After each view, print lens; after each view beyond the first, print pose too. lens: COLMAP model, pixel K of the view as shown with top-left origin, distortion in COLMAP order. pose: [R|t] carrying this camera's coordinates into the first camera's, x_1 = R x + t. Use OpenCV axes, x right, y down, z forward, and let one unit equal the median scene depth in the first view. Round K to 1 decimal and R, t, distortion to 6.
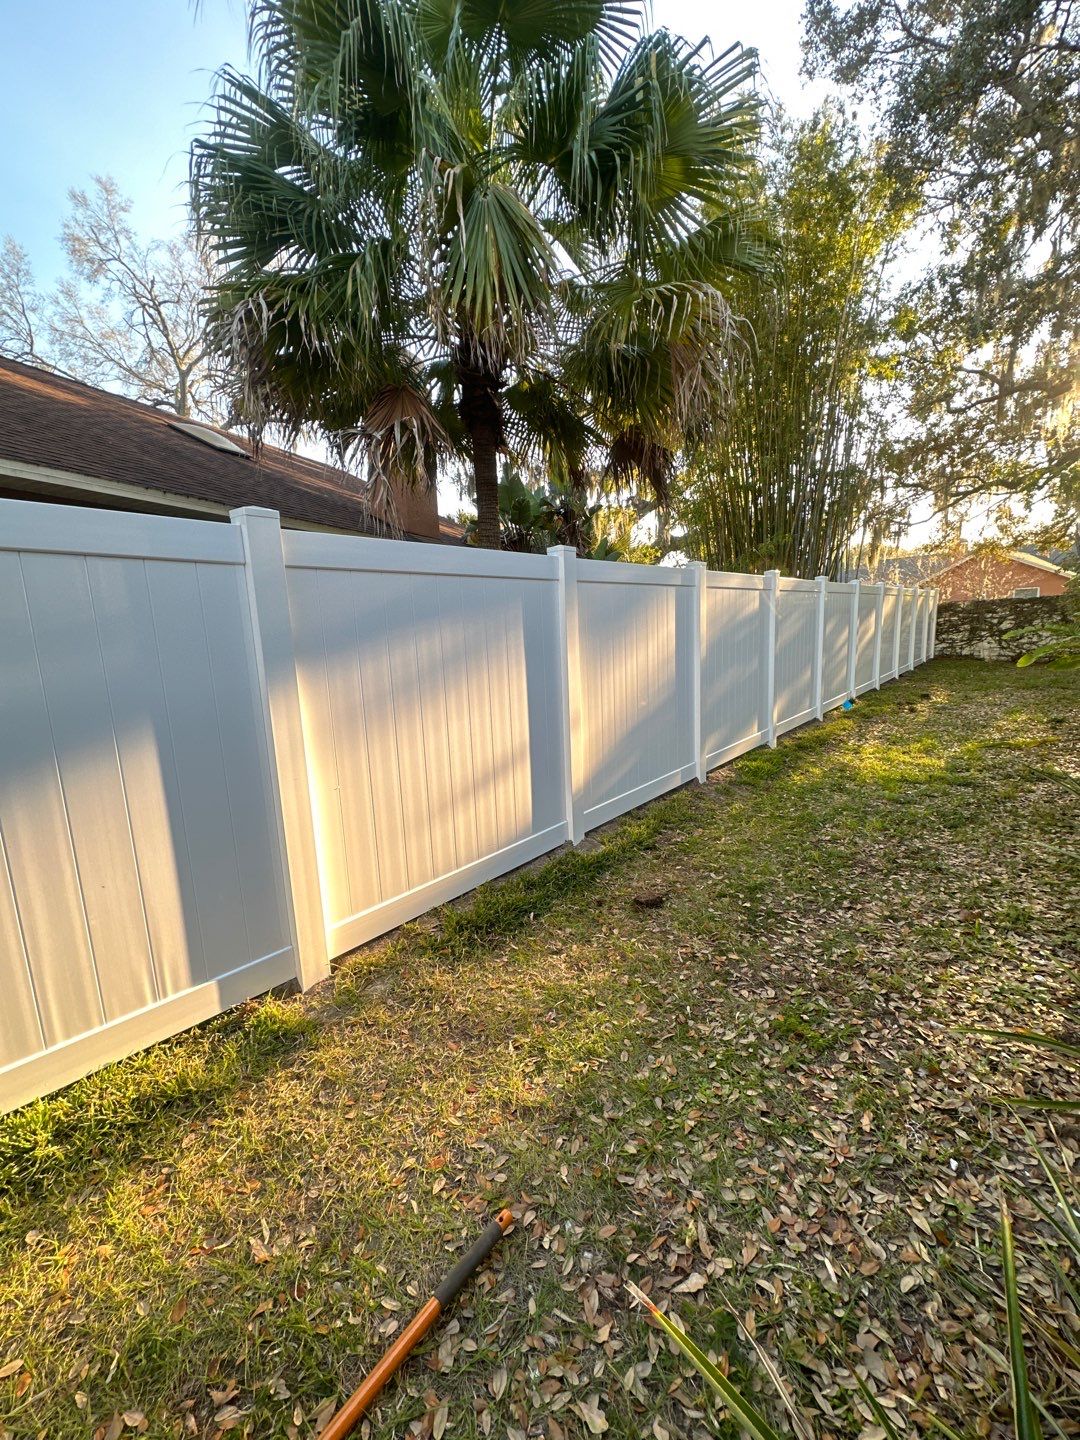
lens RADIAL K [[568.4, 0, 540.9], [0, 568.4, 721.3], [0, 0, 1]] dist [-0.001279, -0.000557]
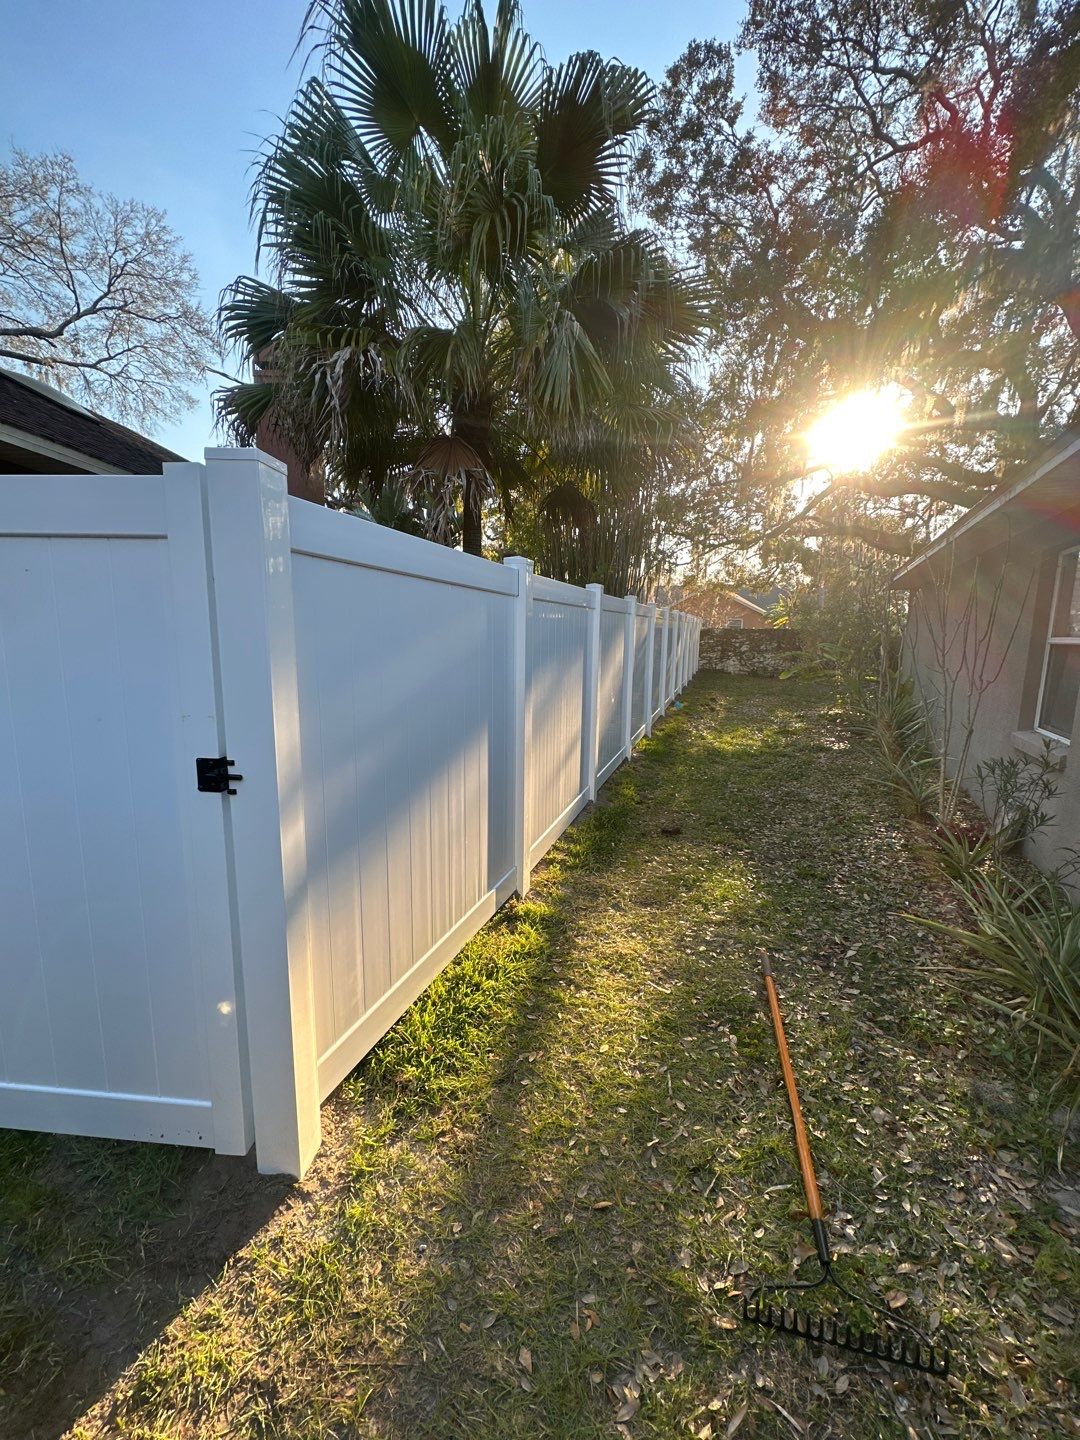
lens RADIAL K [[568.4, 0, 535.4], [0, 568.4, 721.4], [0, 0, 1]] dist [-0.001279, -0.000557]
pose [[0.923488, -0.004543, 0.383601, -0.151257], [0.007339, 0.999956, -0.005825, 0.007780], [-0.383558, 0.008195, 0.923481, -0.051407]]
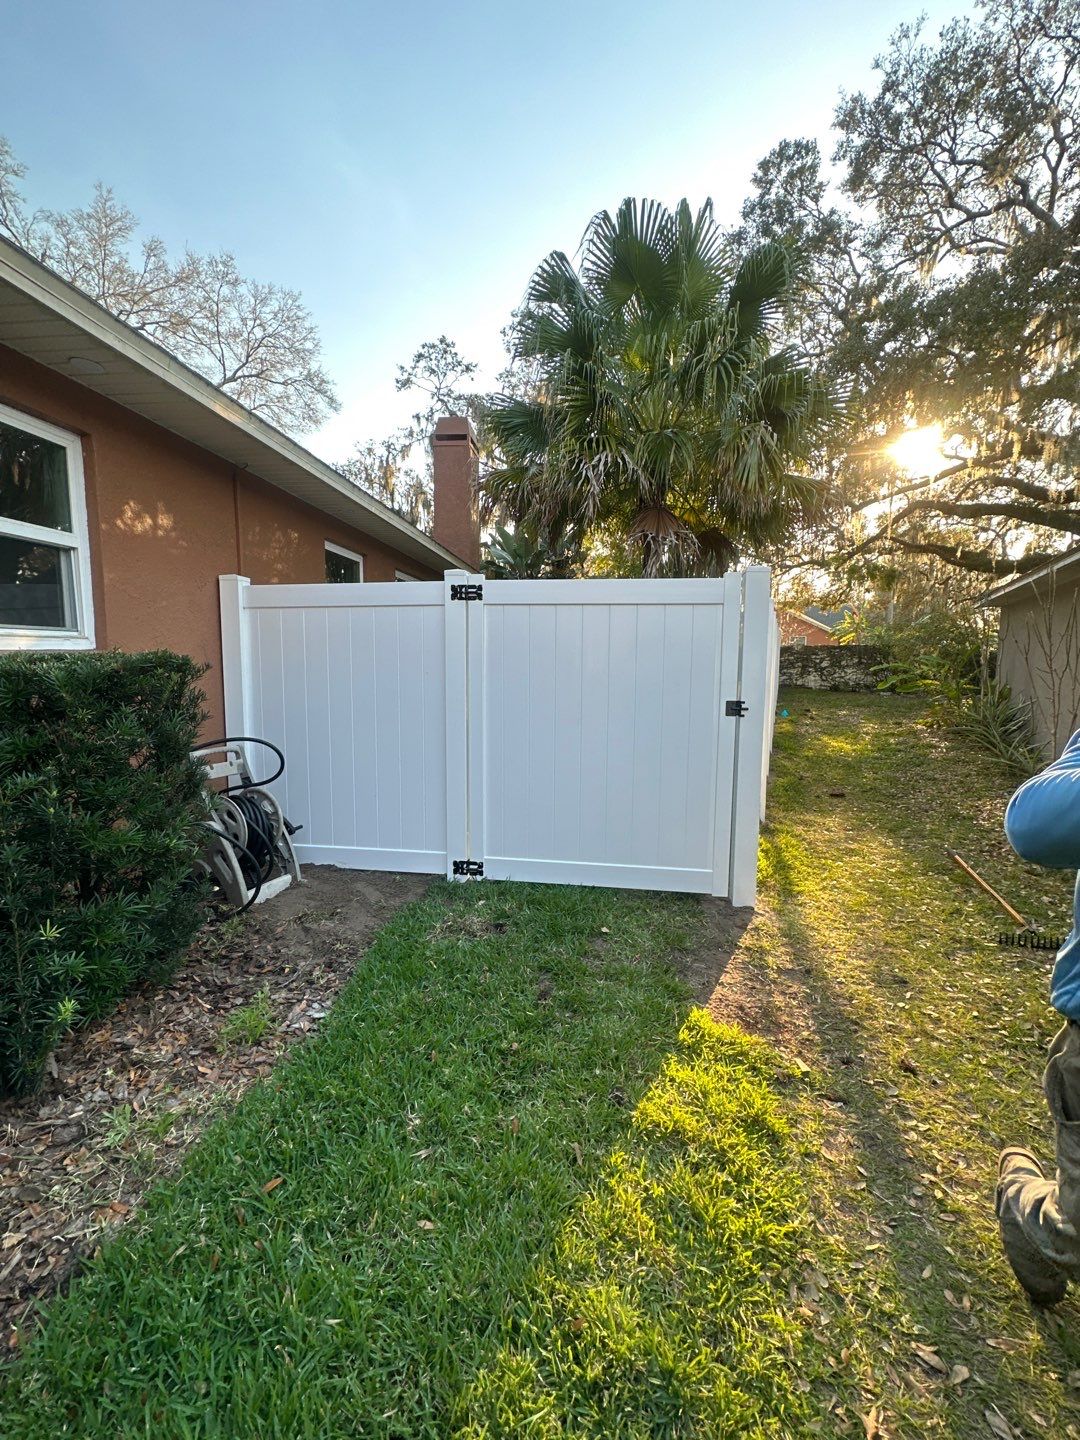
lens RADIAL K [[568.4, 0, 552.5], [0, 568.4, 717.6], [0, 0, 1]] dist [-0.001279, -0.000557]
pose [[0.948018, 0.005259, 0.318174, -0.251131], [0.011007, 0.998723, -0.049303, 0.022508], [-0.318027, 0.050242, 0.946750, -0.100029]]
